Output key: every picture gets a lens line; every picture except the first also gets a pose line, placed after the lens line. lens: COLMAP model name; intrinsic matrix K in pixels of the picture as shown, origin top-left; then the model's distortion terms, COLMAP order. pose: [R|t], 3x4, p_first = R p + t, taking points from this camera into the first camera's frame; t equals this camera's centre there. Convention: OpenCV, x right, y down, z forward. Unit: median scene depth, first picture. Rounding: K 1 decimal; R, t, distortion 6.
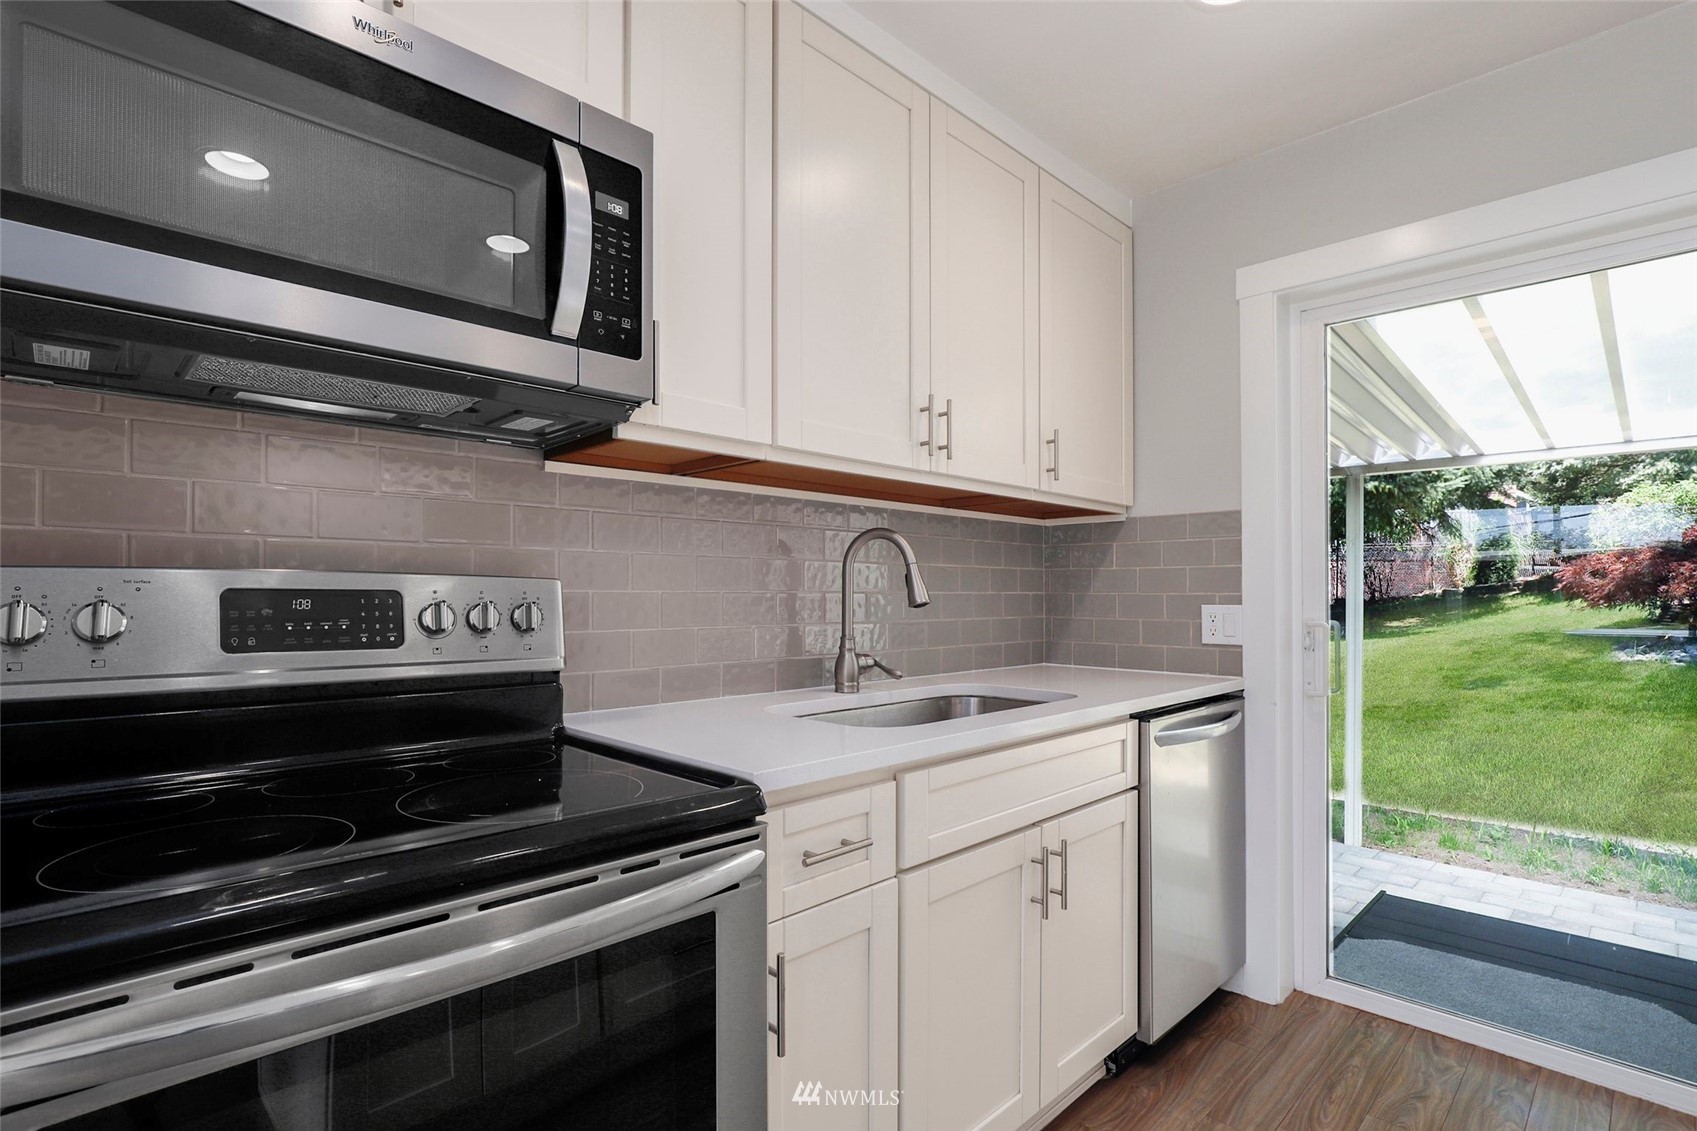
lens RADIAL K [[819.5, 0, 852.9], [0, 819.5, 585.6], [0, 0, 1]] dist [-0.010349, -0.000459]
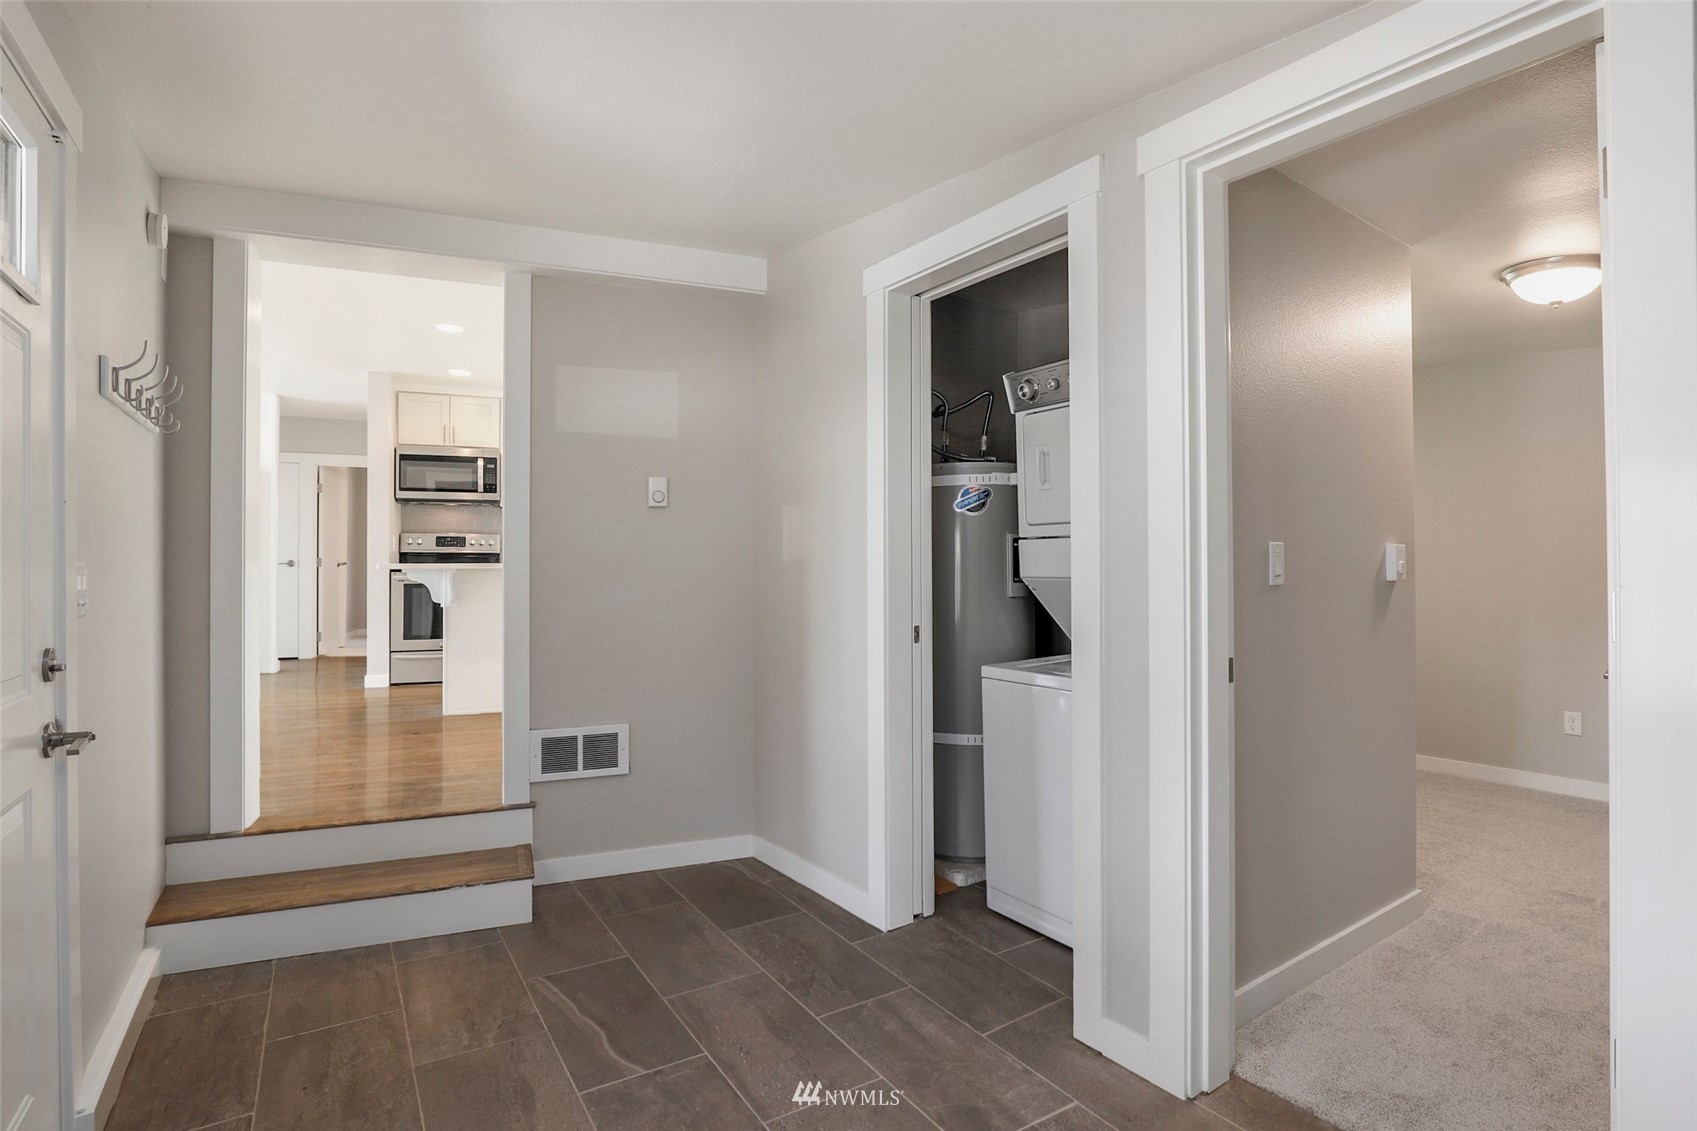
lens RADIAL K [[821.0, 0, 852.8], [0, 821.0, 564.9], [0, 0, 1]] dist [-0.031533, -0.000194]
pose [[0.923009, -0.007260, -0.384709, 2.244616], [0.008397, 0.999964, 0.001276, 0.119516], [0.384686, -0.004408, 0.923037, -1.730526]]
